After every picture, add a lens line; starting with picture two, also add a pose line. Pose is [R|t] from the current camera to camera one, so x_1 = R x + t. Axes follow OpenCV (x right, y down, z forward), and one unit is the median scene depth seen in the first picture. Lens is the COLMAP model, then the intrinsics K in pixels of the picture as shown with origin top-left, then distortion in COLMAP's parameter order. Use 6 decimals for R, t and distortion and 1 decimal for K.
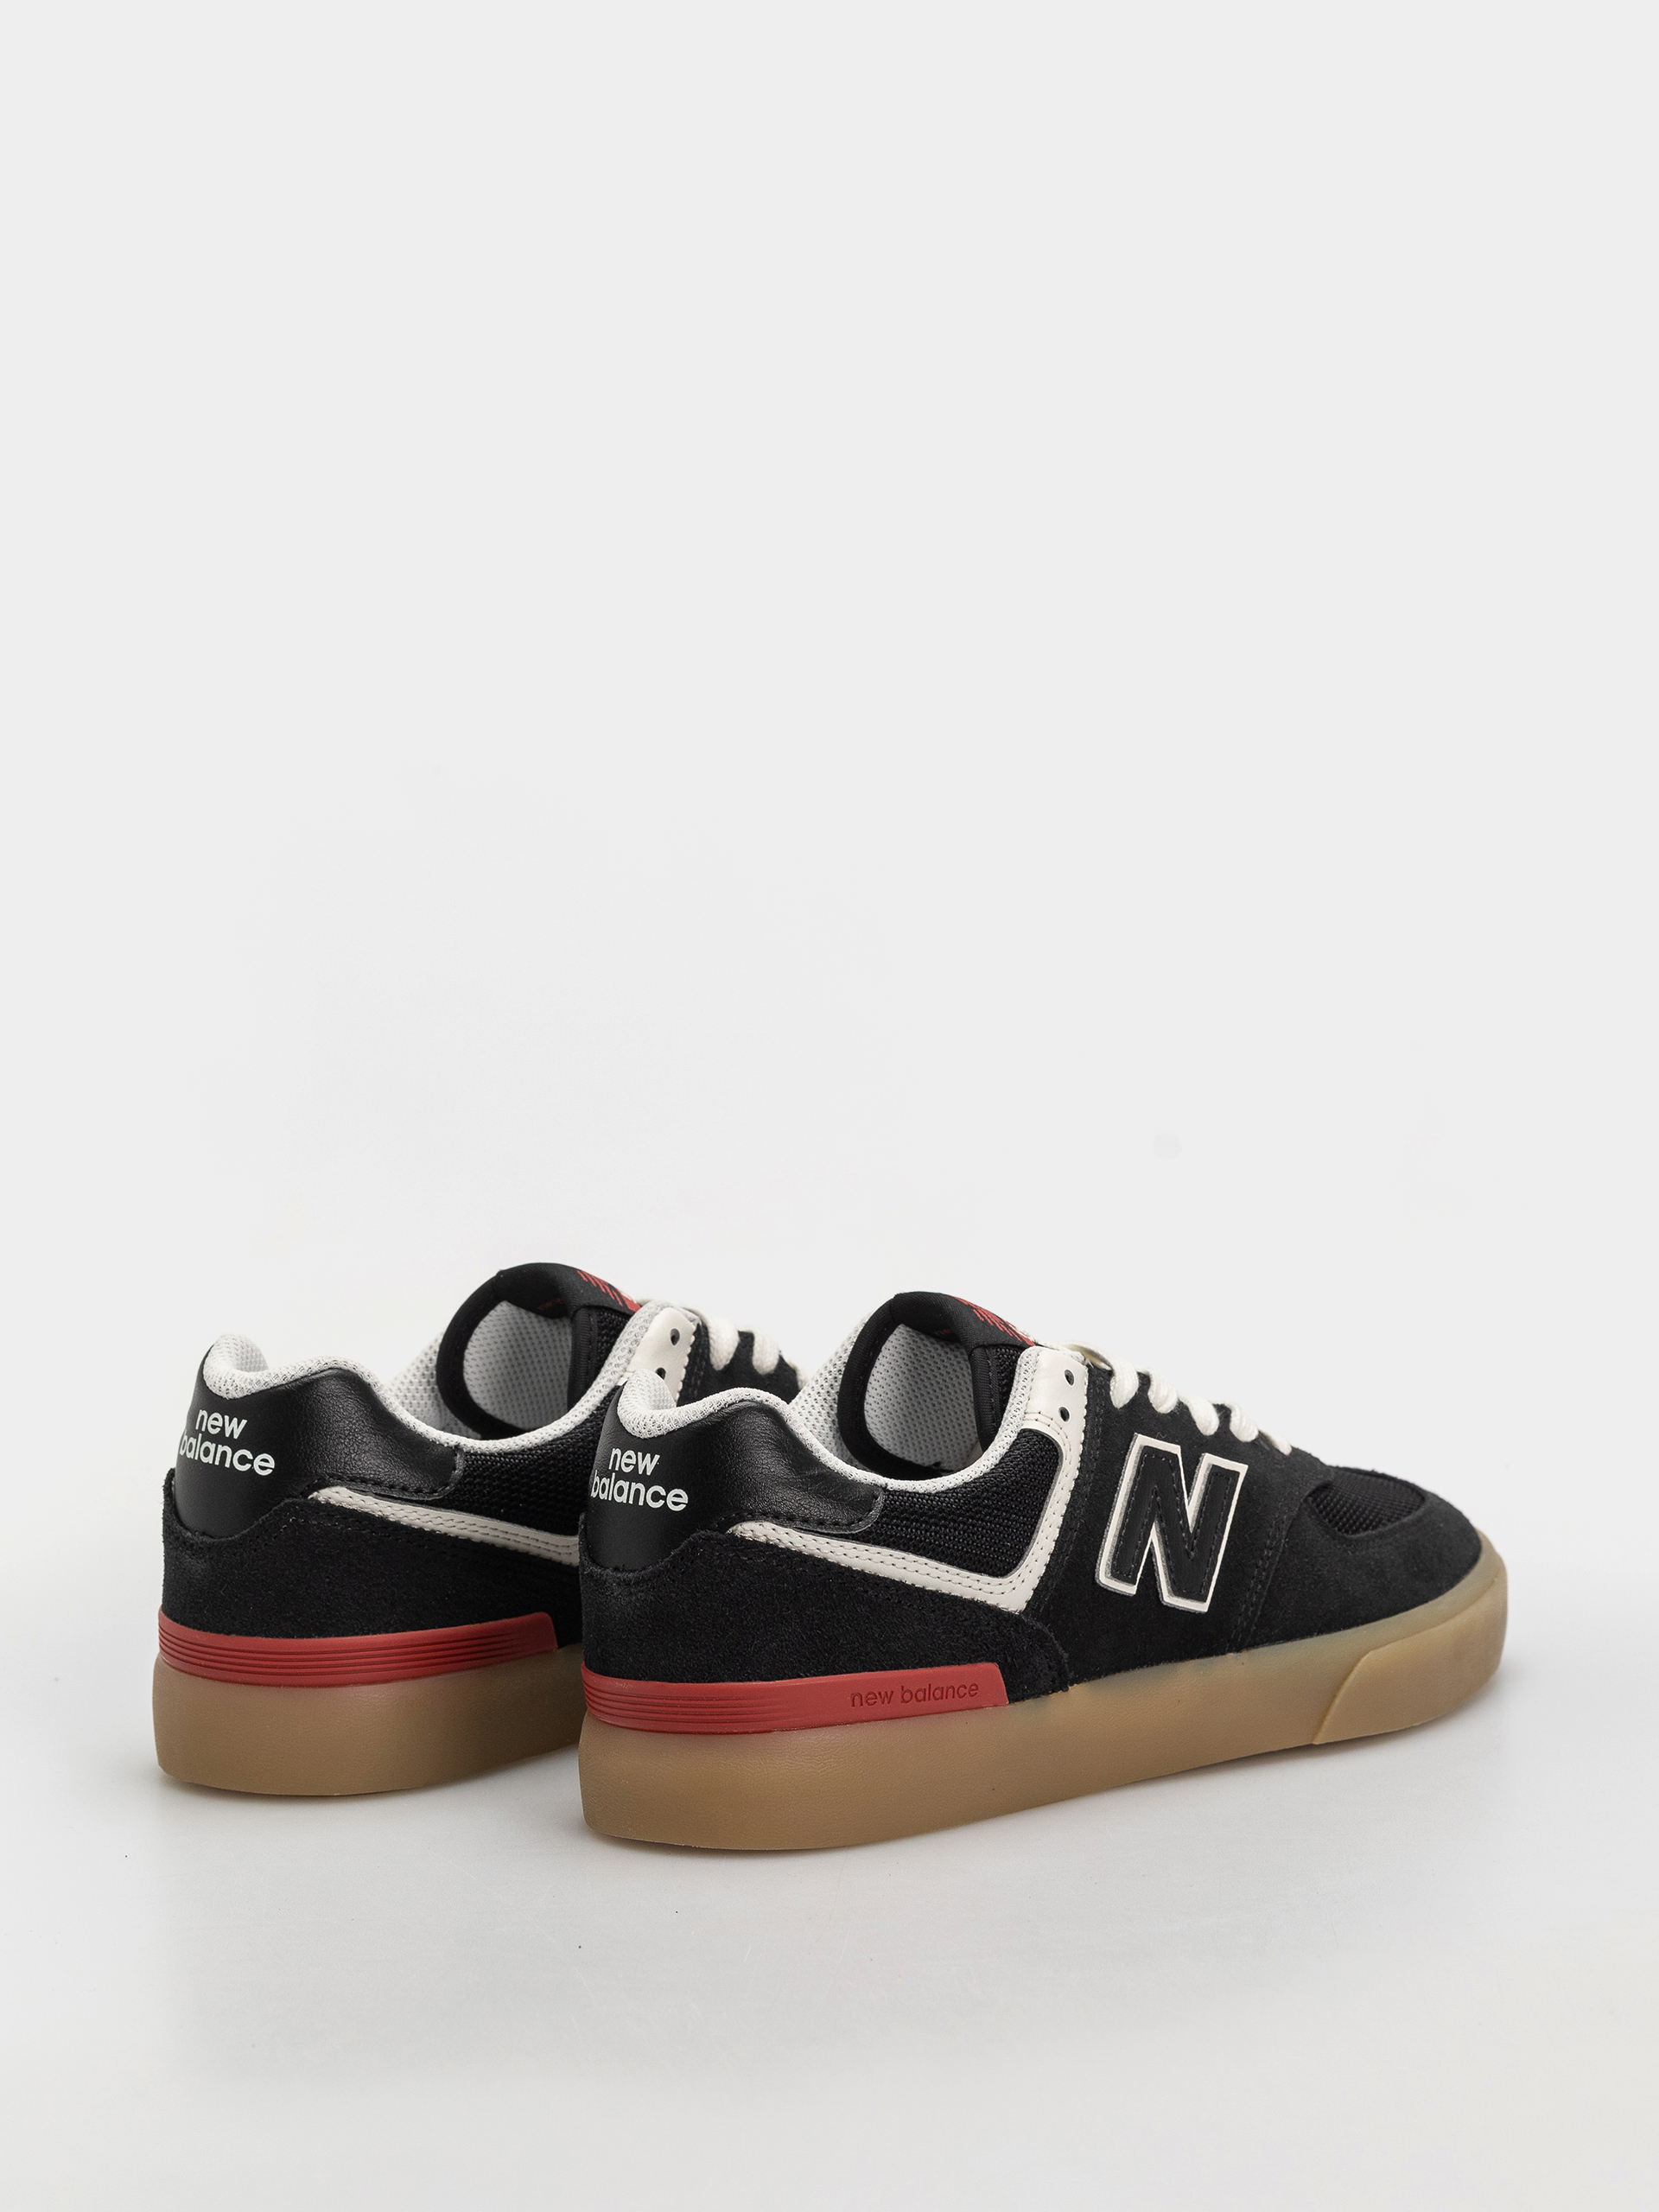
lens RADIAL K [[6781.0, 0, 831.2], [0, 6781.0, 1105.0], [0, 0, 1]] dist [0.103110, 0.000000]
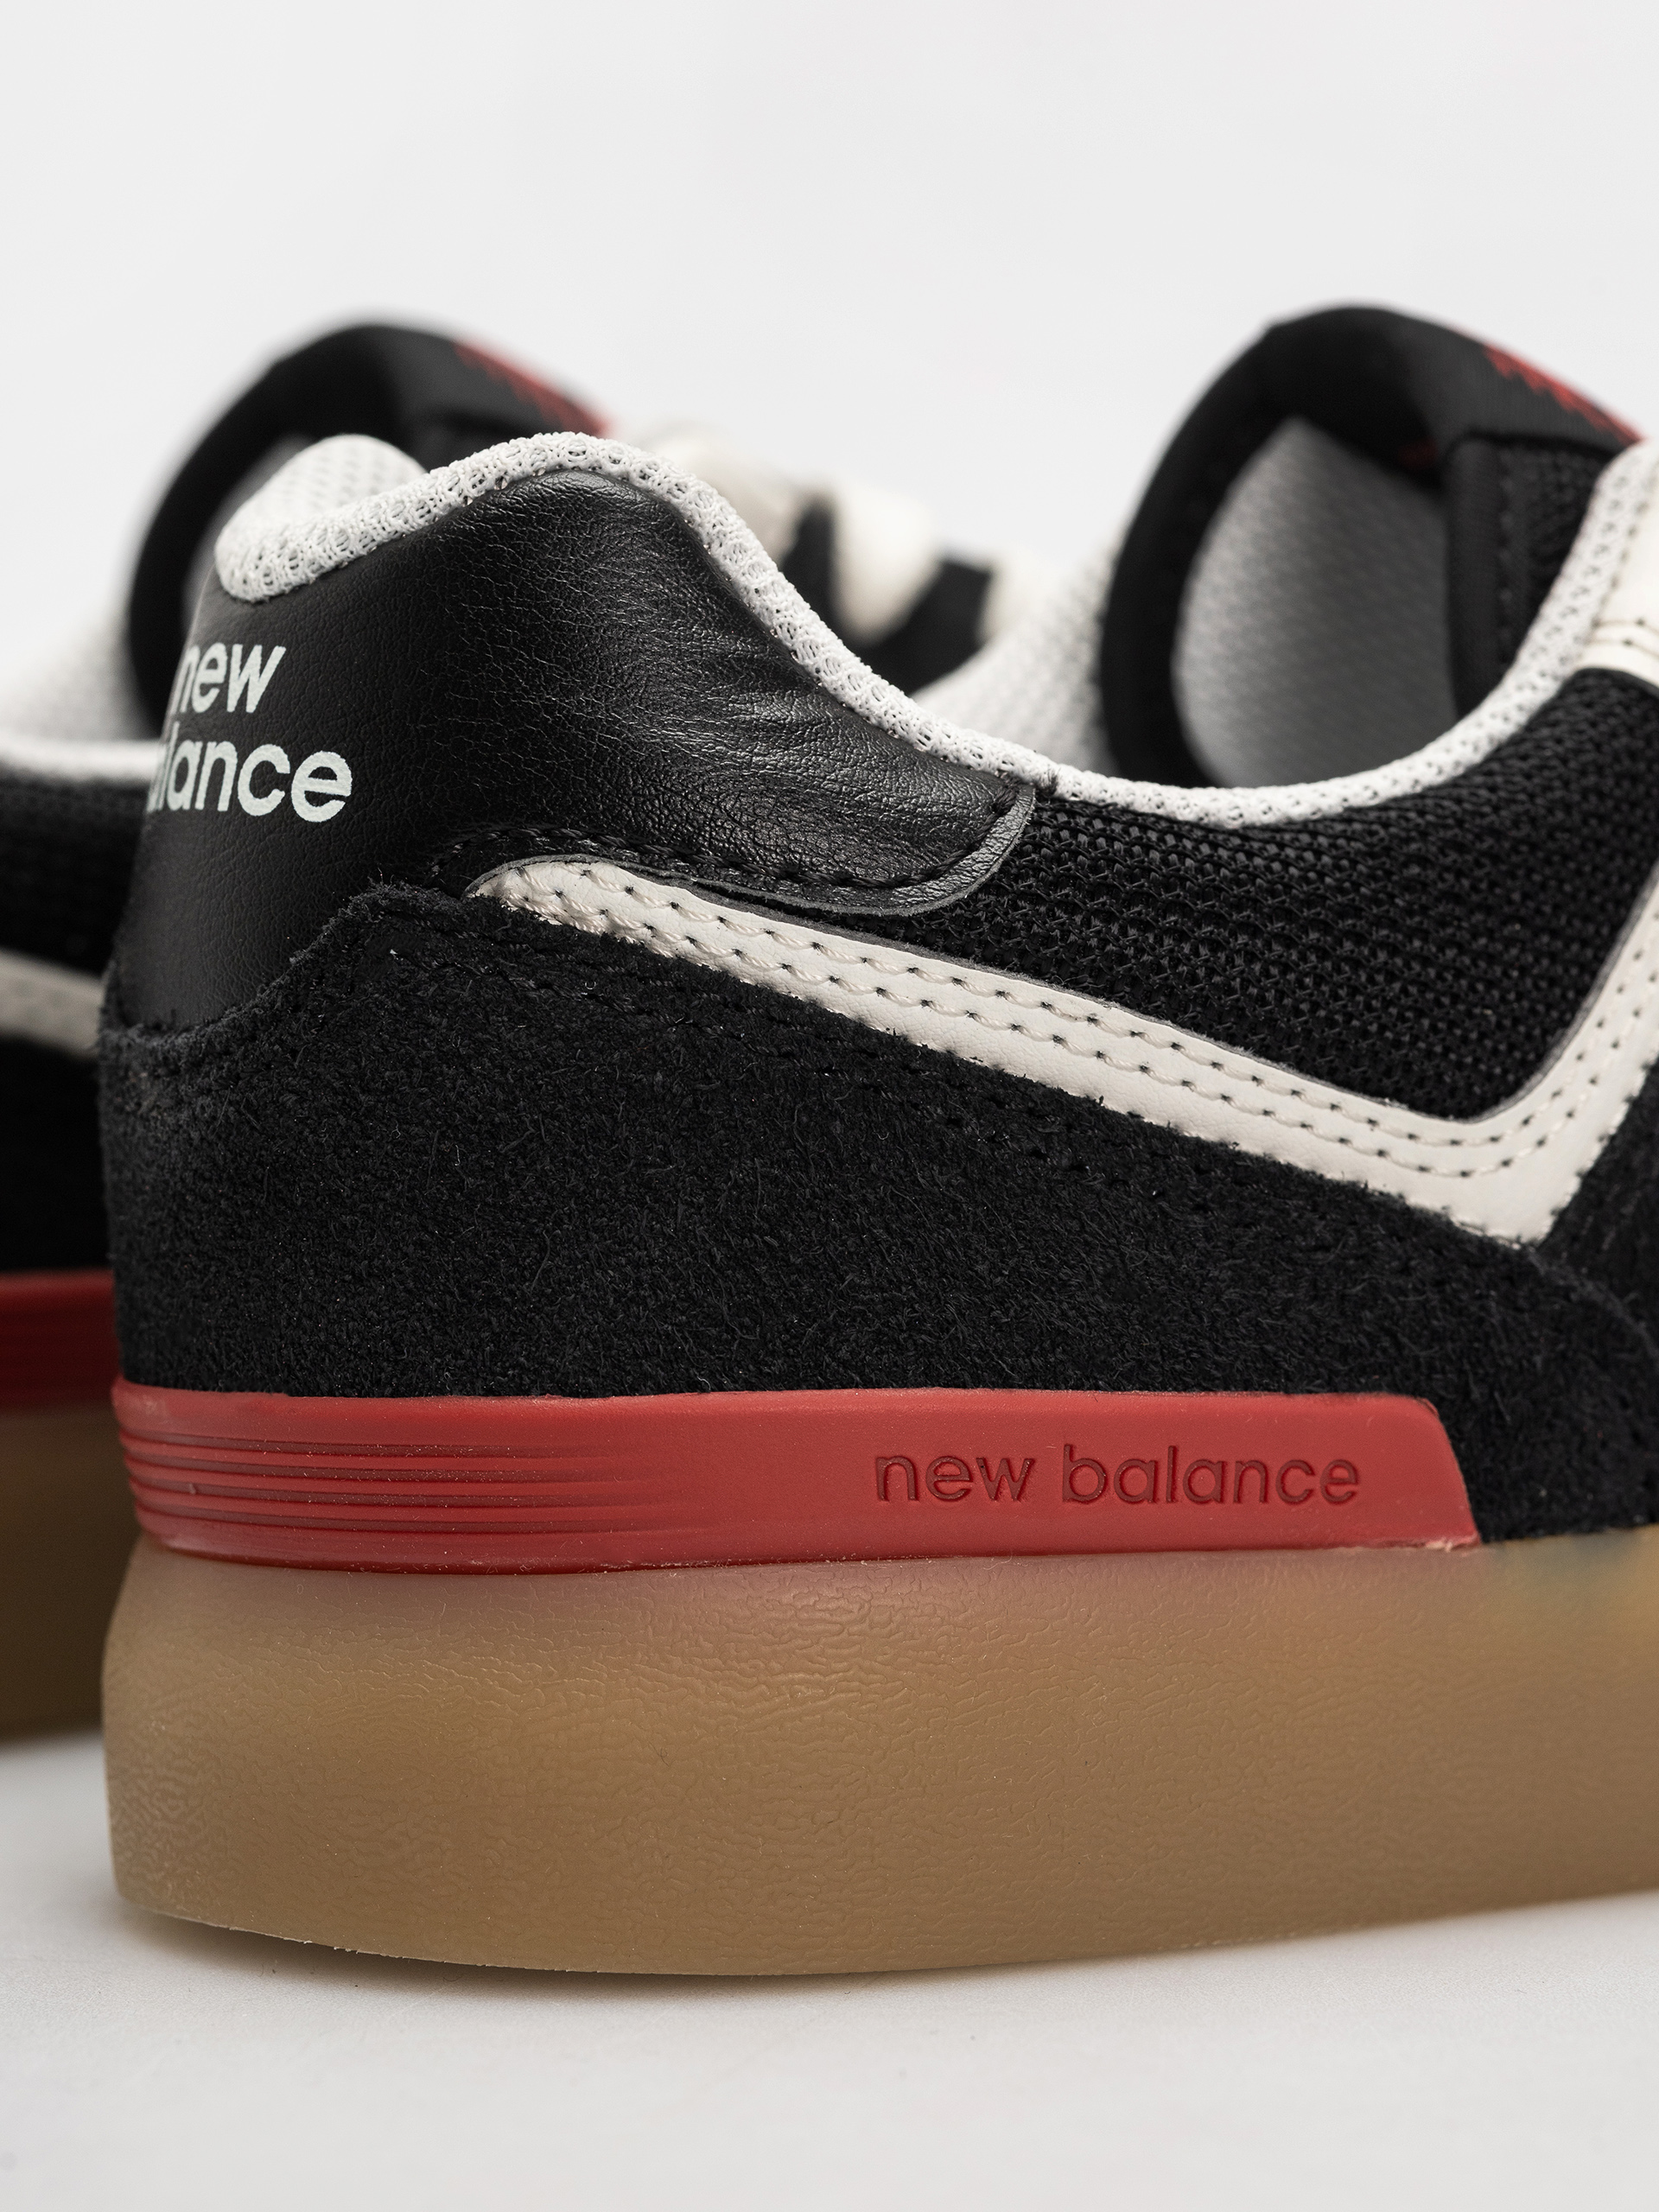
lens RADIAL K [[6781.0, 0, 825.7], [0, 6781.0, 1105.6], [0, 0, 1]] dist [0.103110, 0.000000]
pose [[0.974688, 0.024520, -0.222221, 0.065727], [-0.032396, 0.998967, -0.031863, 0.080670], [0.221210, 0.038255, 0.974476, 0.708600]]
